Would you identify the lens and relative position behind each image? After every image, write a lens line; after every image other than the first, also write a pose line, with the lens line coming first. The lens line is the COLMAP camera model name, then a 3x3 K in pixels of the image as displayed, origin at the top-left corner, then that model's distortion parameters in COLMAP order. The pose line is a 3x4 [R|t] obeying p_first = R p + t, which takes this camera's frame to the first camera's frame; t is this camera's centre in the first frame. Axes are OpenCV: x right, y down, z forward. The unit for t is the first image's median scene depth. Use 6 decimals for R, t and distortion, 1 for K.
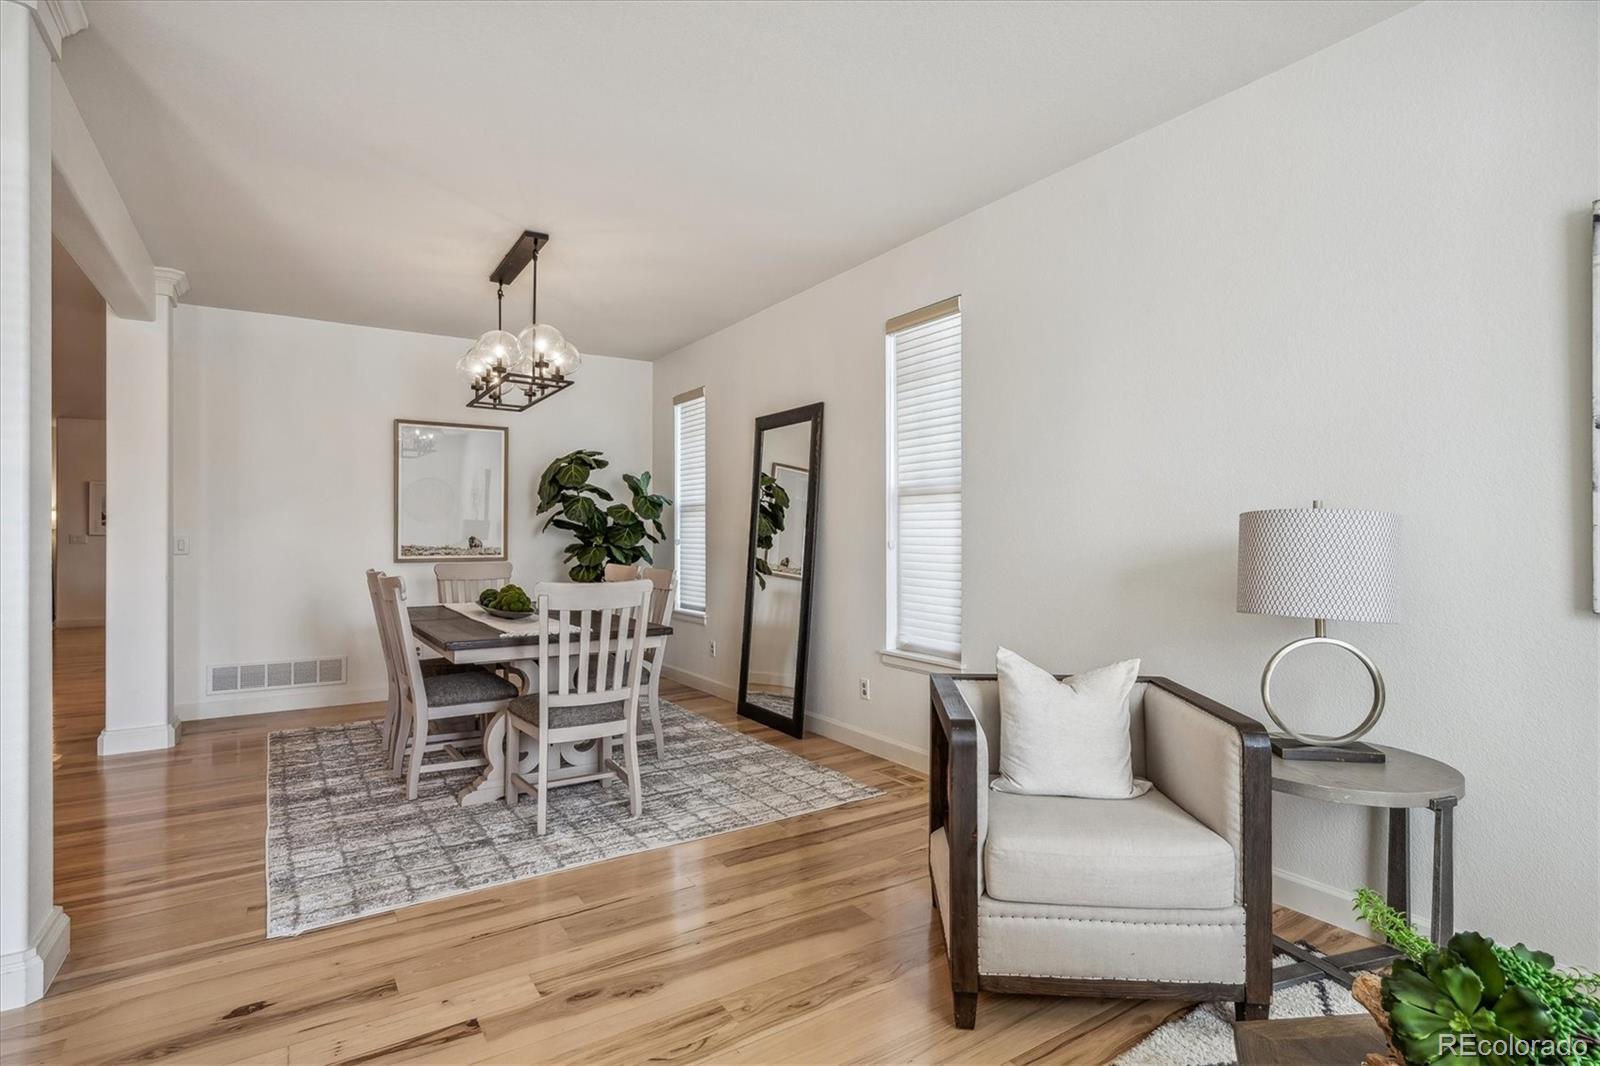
lens RADIAL K [[805.1, 0, 800.0], [0, 805.1, 540.2], [0, 0, 1]] dist [-0.000606, -0.000788]
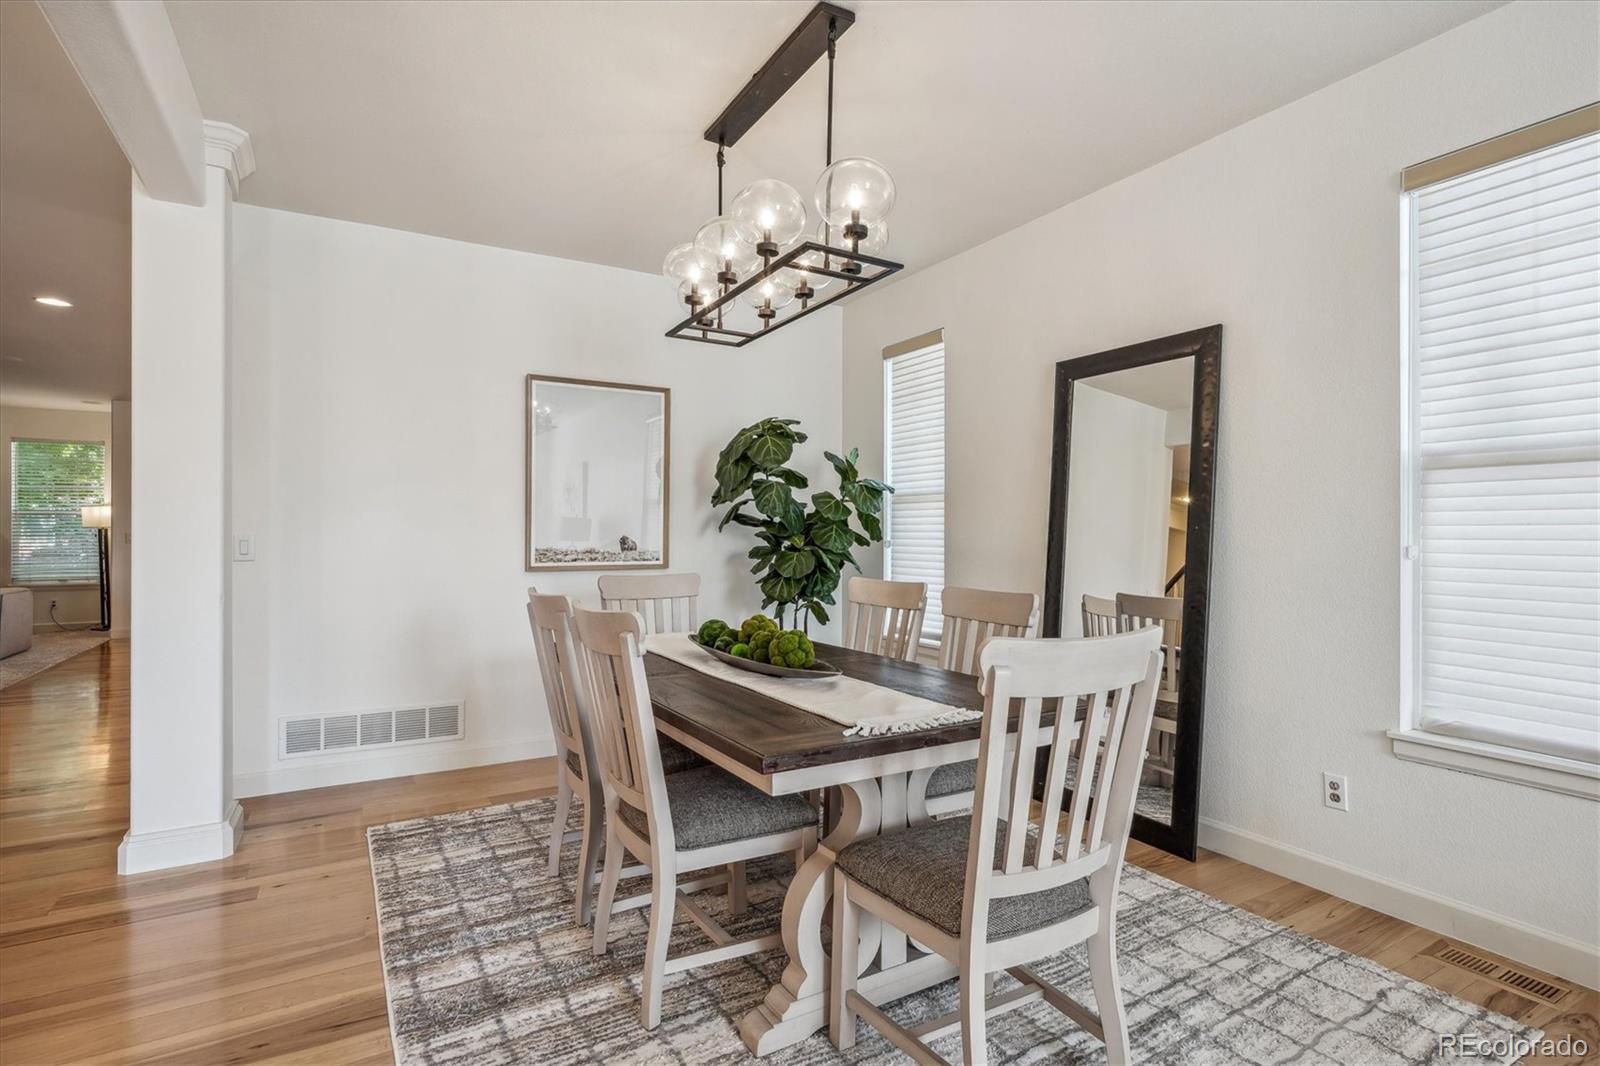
lens RADIAL K [[805.1, 0, 800.0], [0, 805.1, 540.2], [0, 0, 1]] dist [-0.000606, -0.000788]
pose [[0.998455, 0.002802, -0.055495, -0.270464], [-0.002765, 0.999996, 0.000736, -0.002220], [0.055497, -0.000582, 0.998459, 0.358292]]
